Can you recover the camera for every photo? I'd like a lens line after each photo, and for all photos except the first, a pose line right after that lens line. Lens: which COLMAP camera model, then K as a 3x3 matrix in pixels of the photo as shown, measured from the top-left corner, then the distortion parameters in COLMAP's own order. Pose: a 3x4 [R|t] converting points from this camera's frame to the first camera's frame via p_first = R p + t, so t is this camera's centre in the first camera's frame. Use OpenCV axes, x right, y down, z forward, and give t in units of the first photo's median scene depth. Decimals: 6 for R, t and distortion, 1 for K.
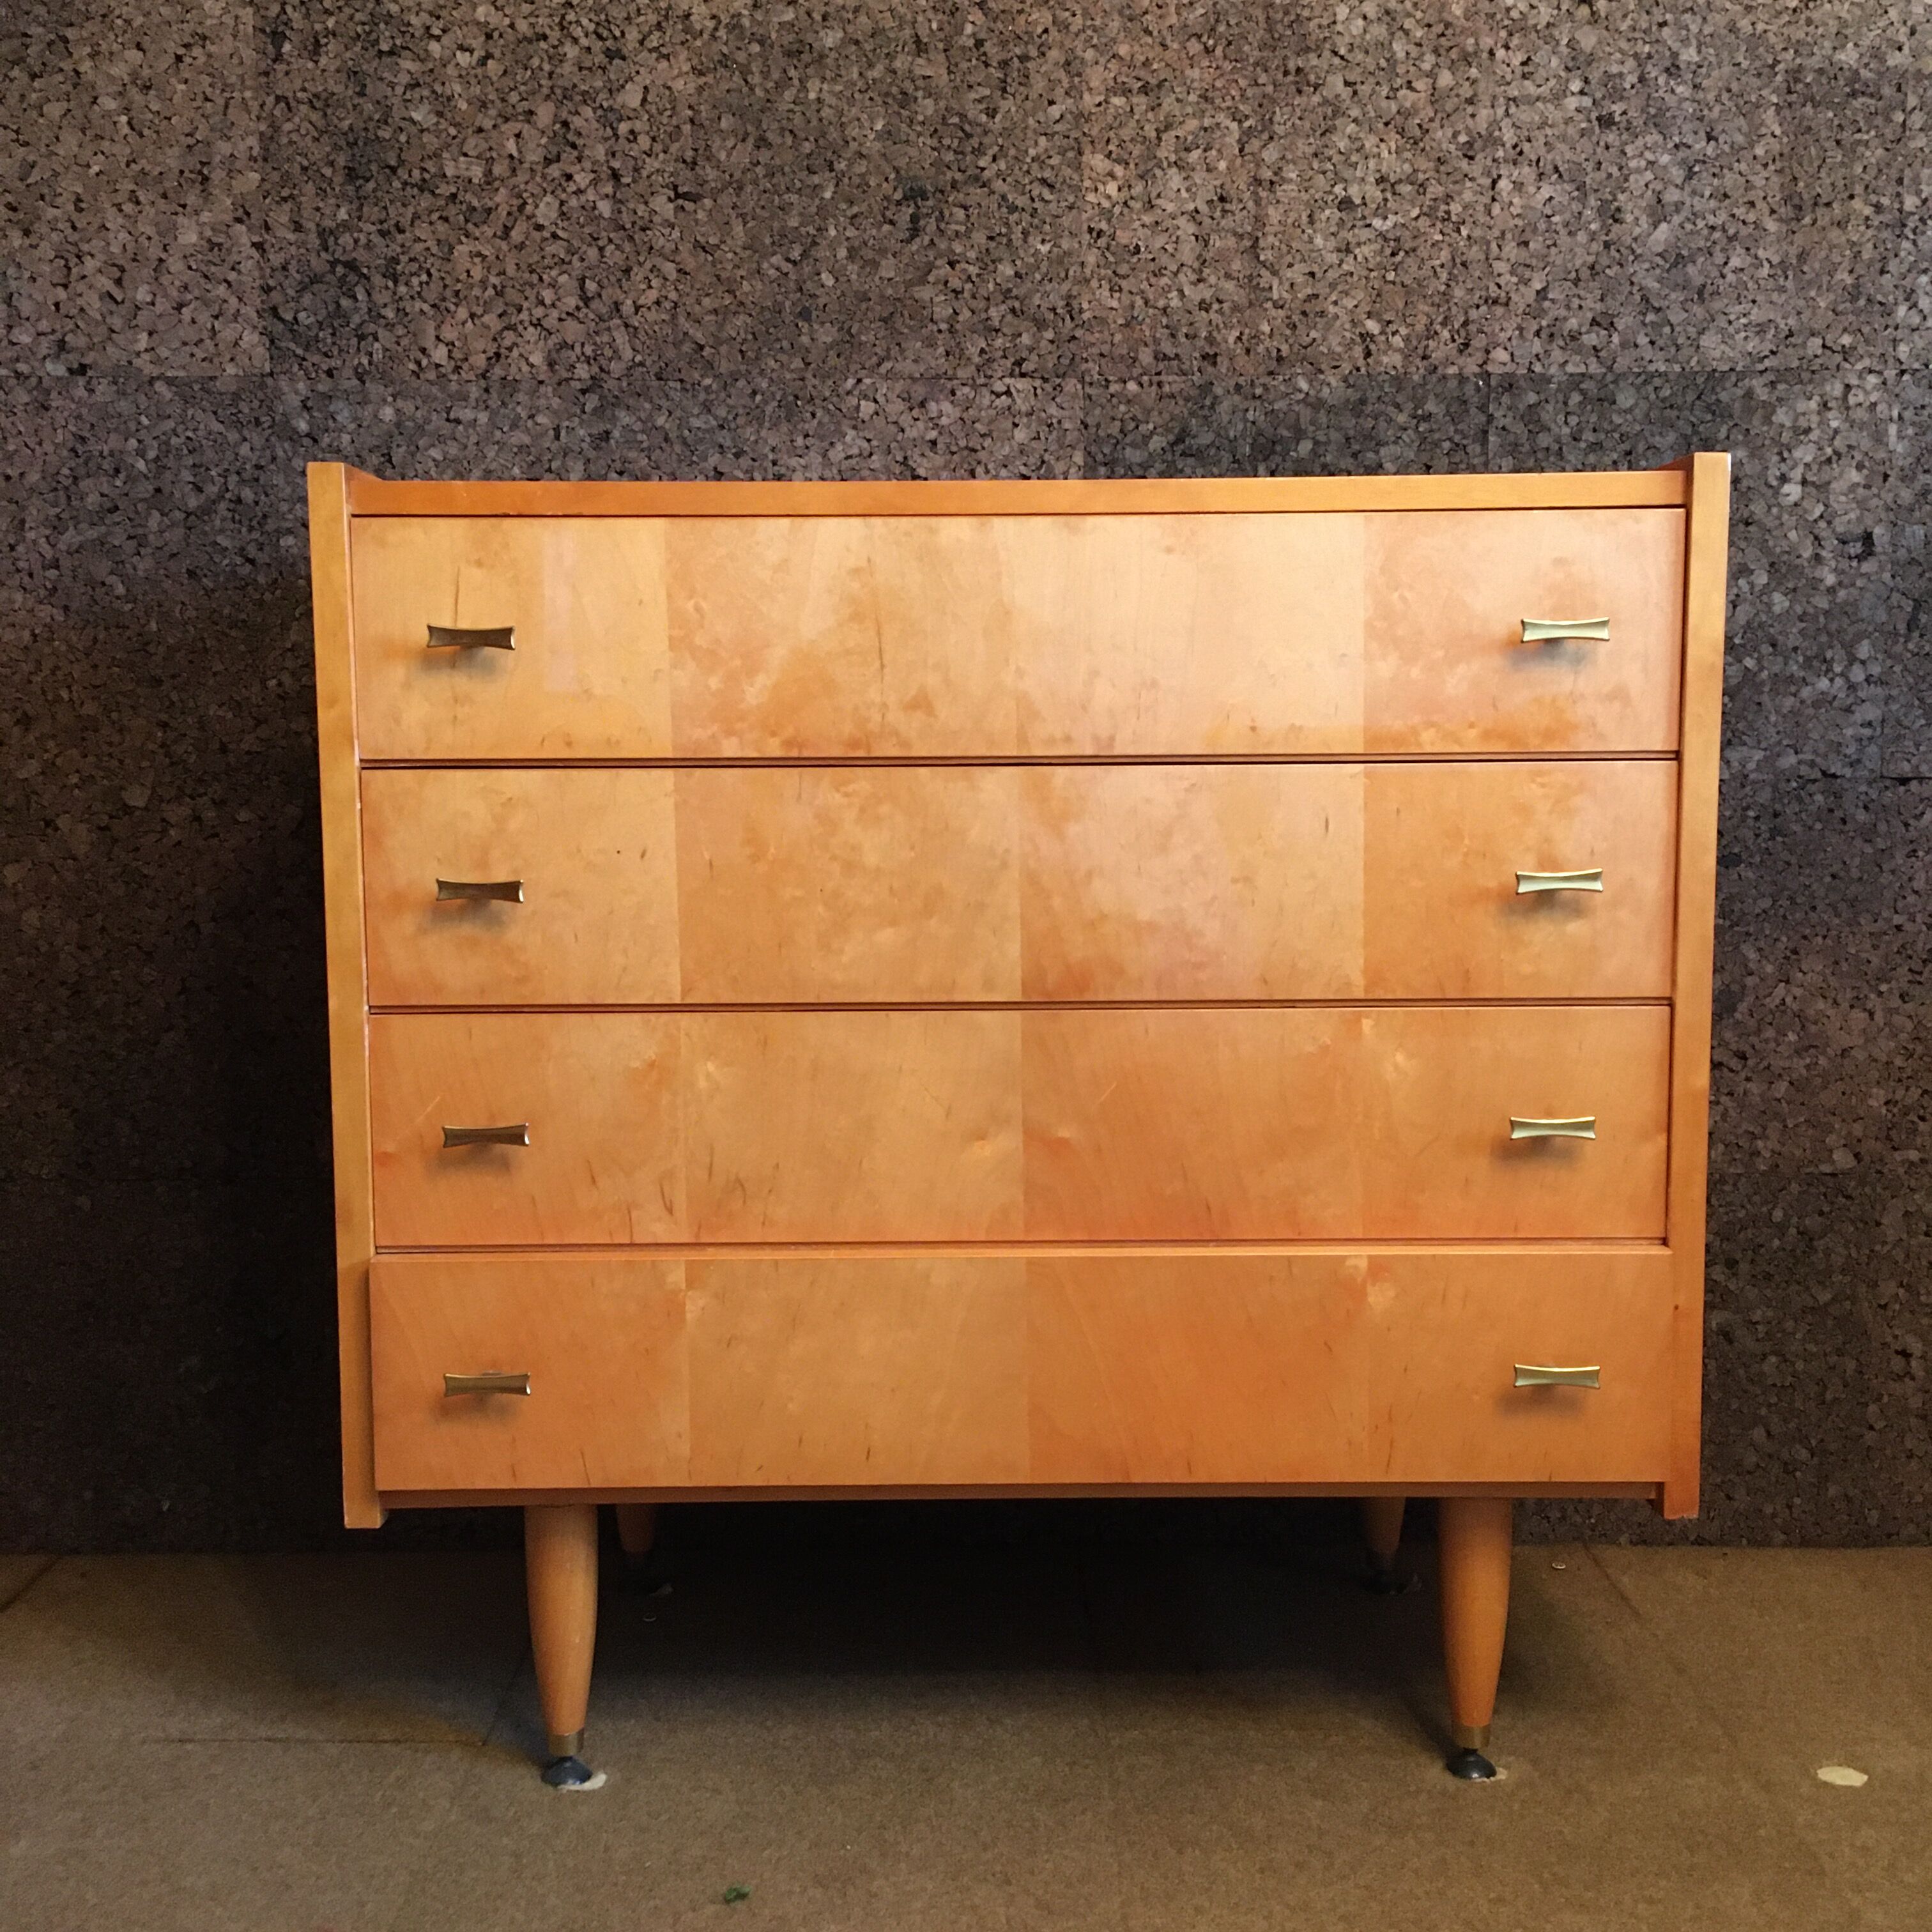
lens RADIAL K [[2224.6, 0, 966.0], [0, 2224.6, 966.0], [0, 0, 1]] dist [0.079406, -0.112204]
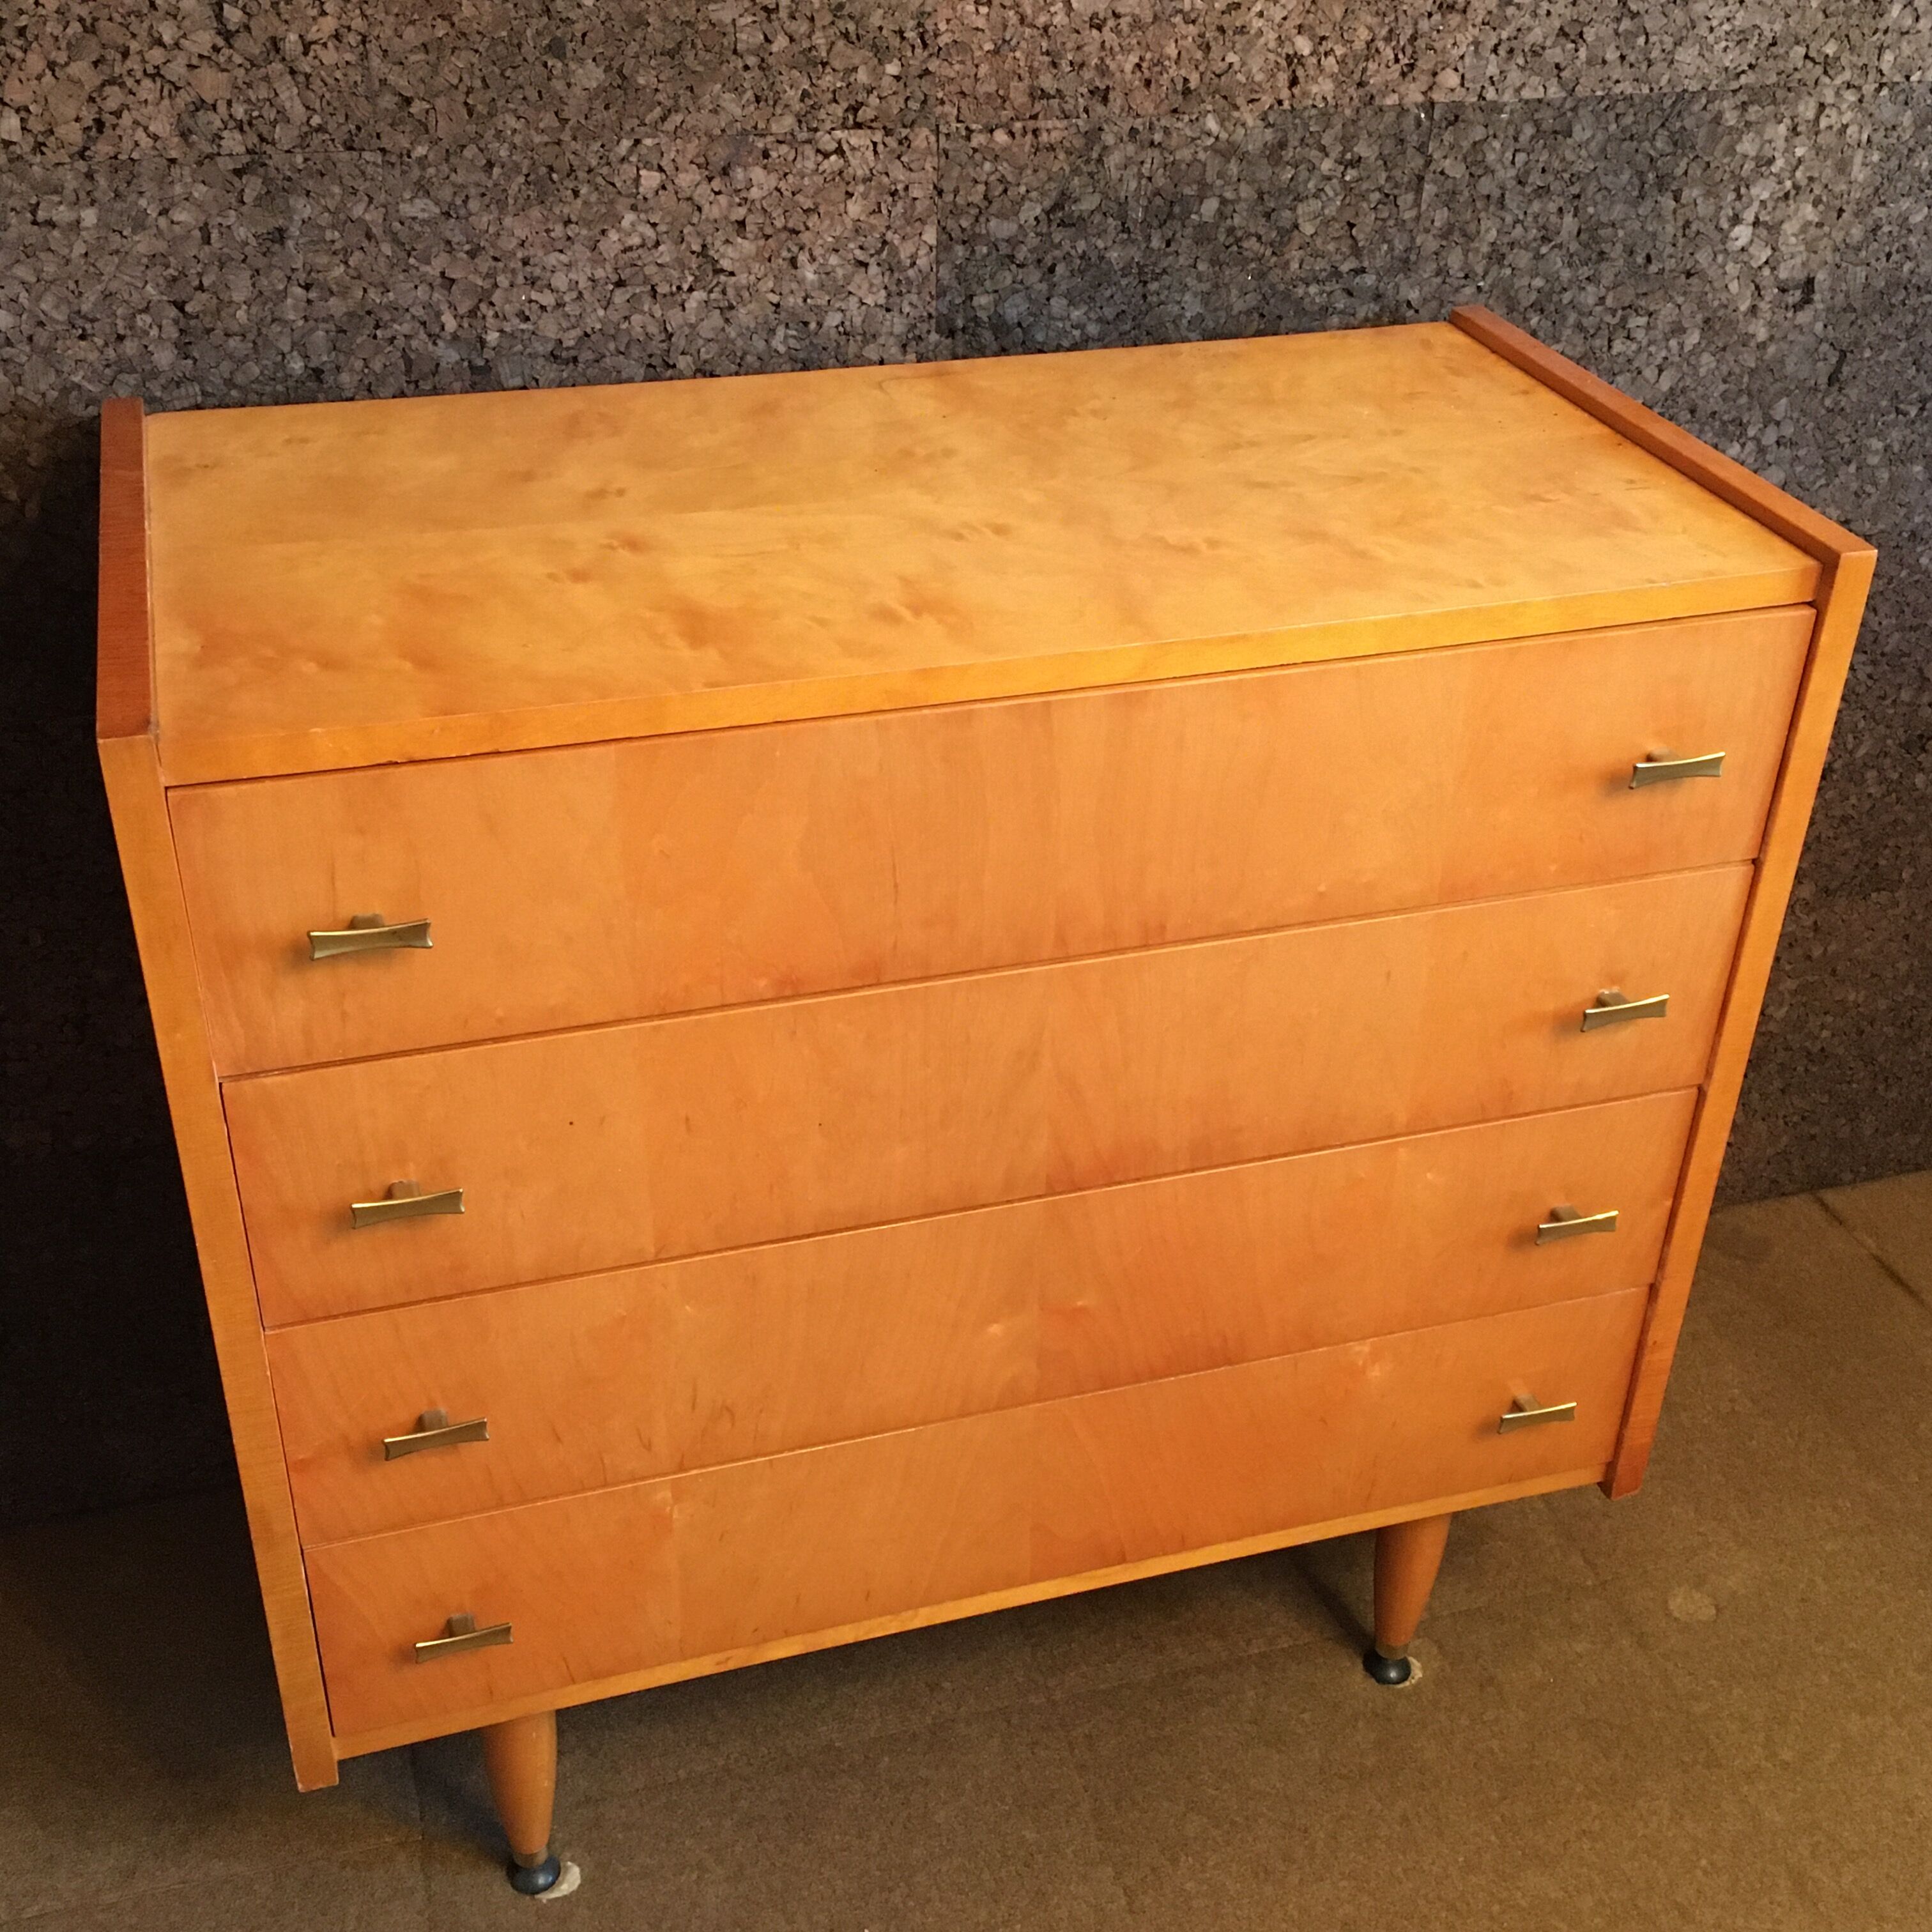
lens RADIAL K [[2324.0, 0, 966.0], [0, 2324.0, 966.0], [0, 0, 1]] dist [0.090802, -0.148368]
pose [[0.956665, -0.129984, 0.260569, -0.177106], [-0.002117, 0.891711, 0.452601, -0.366790], [-0.291183, -0.433539, 0.852793, 0.214606]]
